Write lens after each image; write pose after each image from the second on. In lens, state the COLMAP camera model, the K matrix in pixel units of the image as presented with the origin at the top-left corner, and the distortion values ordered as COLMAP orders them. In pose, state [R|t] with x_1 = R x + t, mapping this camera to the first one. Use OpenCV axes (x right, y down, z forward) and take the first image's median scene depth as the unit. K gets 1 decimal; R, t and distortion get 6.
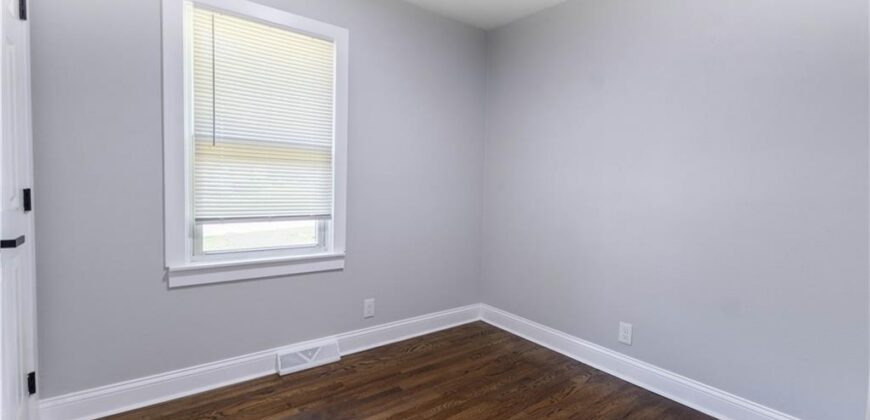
lens RADIAL K [[436.5, 0, 435.0], [0, 436.5, 210.0], [0, 0, 1]] dist [-0.001043, 0.000003]
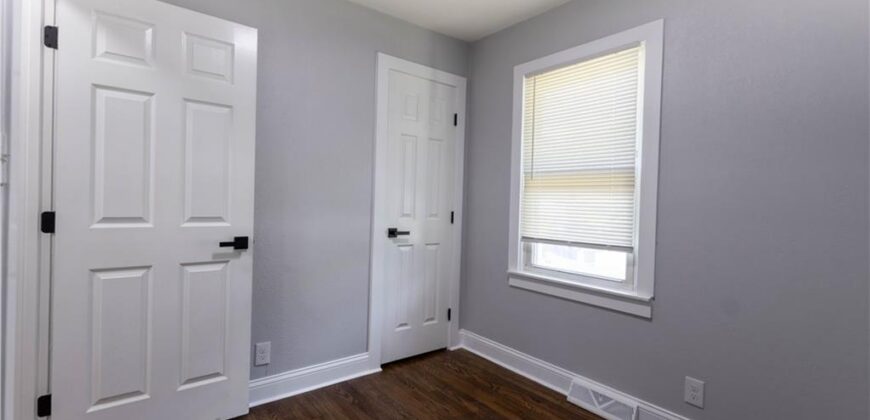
lens RADIAL K [[436.5, 0, 435.0], [0, 436.5, 210.0], [0, 0, 1]] dist [-0.001043, 0.000003]
pose [[-0.083784, -0.016344, -0.996350, 0.690129], [-0.087522, 0.996122, -0.008981, -0.022374], [0.992633, 0.086450, -0.084890, 0.754931]]
